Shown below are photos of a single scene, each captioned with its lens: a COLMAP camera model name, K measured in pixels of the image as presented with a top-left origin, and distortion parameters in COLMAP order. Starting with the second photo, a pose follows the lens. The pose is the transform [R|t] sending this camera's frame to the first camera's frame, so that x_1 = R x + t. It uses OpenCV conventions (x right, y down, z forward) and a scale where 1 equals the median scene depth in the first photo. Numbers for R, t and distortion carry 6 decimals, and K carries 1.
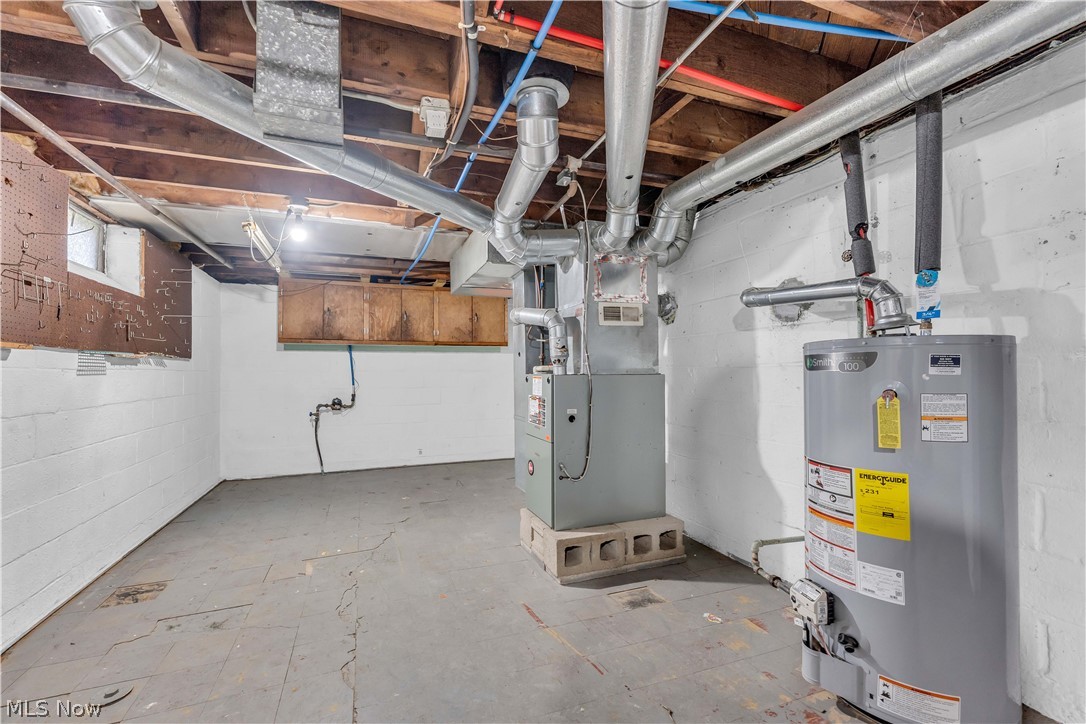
lens RADIAL K [[446.2, 0, 534.5], [0, 446.2, 367.2], [0, 0, 1]] dist [0.000195, 0.000126]
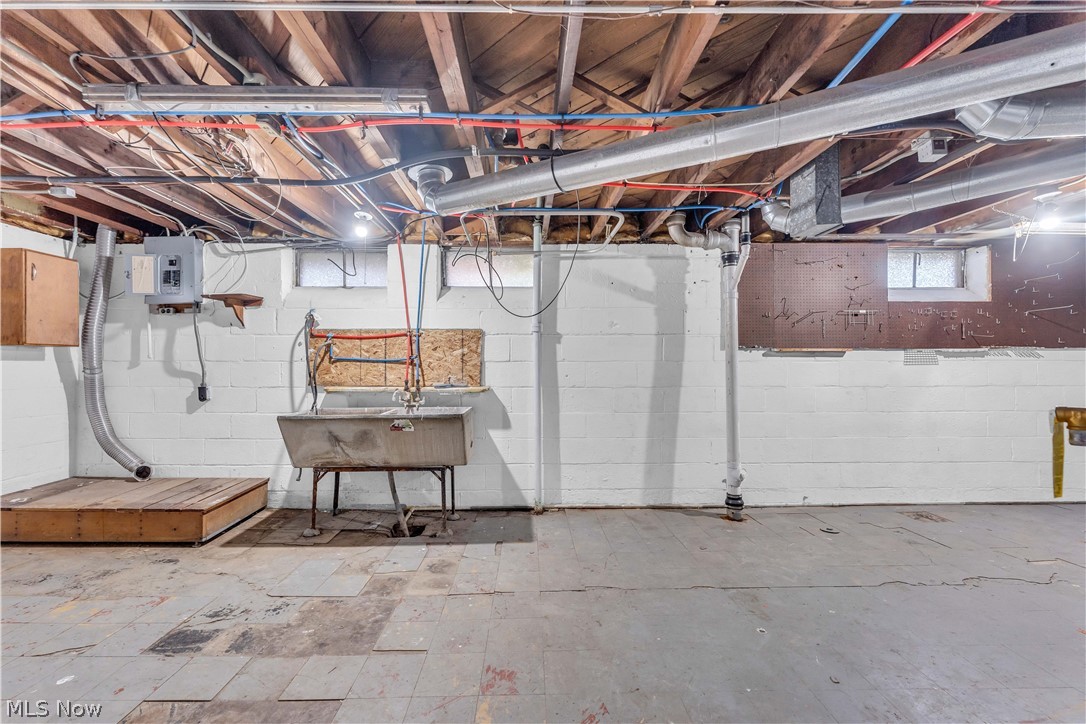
lens RADIAL K [[446.2, 0, 534.5], [0, 446.2, 367.2], [0, 0, 1]] dist [0.000195, 0.000126]
pose [[-0.329415, 0.014234, -0.944078, 0.888633], [0.014775, 0.999842, 0.009919, -0.009418], [0.944070, -0.010681, -0.329573, 0.295848]]
